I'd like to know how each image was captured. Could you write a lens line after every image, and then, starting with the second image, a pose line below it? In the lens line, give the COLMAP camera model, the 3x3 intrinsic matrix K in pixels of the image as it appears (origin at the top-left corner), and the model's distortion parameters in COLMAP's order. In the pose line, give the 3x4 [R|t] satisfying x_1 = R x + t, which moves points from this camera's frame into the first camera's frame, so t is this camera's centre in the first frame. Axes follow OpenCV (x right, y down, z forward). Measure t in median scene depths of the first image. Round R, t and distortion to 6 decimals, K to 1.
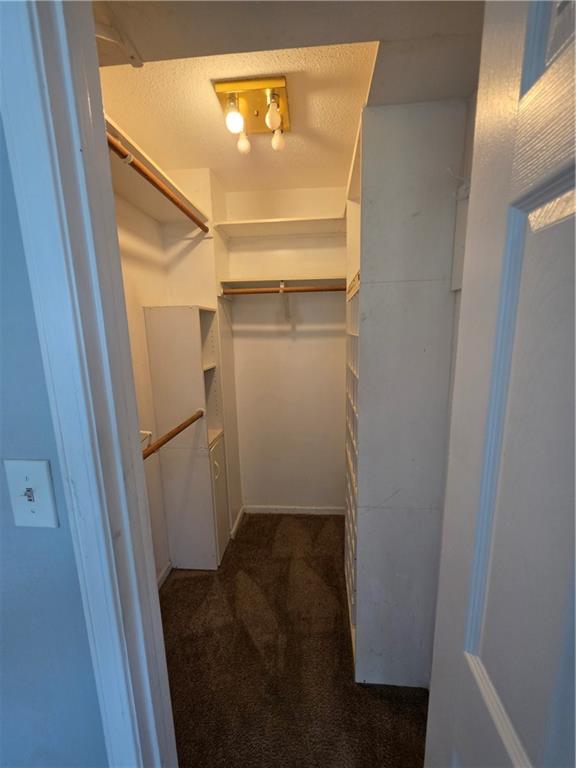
lens RADIAL K [[308.3, 0, 289.9], [0, 308.3, 383.5], [0, 0, 1]] dist [0.000873, 0.000155]
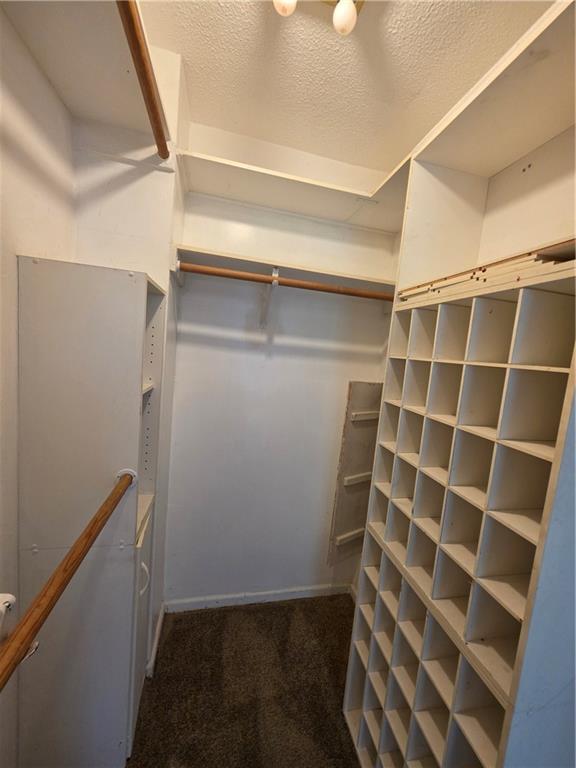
lens RADIAL K [[308.3, 0, 289.9], [0, 308.3, 383.5], [0, 0, 1]] dist [0.000873, 0.000155]
pose [[0.945019, 0.080222, 0.317024, -0.171989], [-0.062376, 0.995864, -0.066065, -0.037600], [-0.321012, 0.042658, 0.946114, 0.341244]]
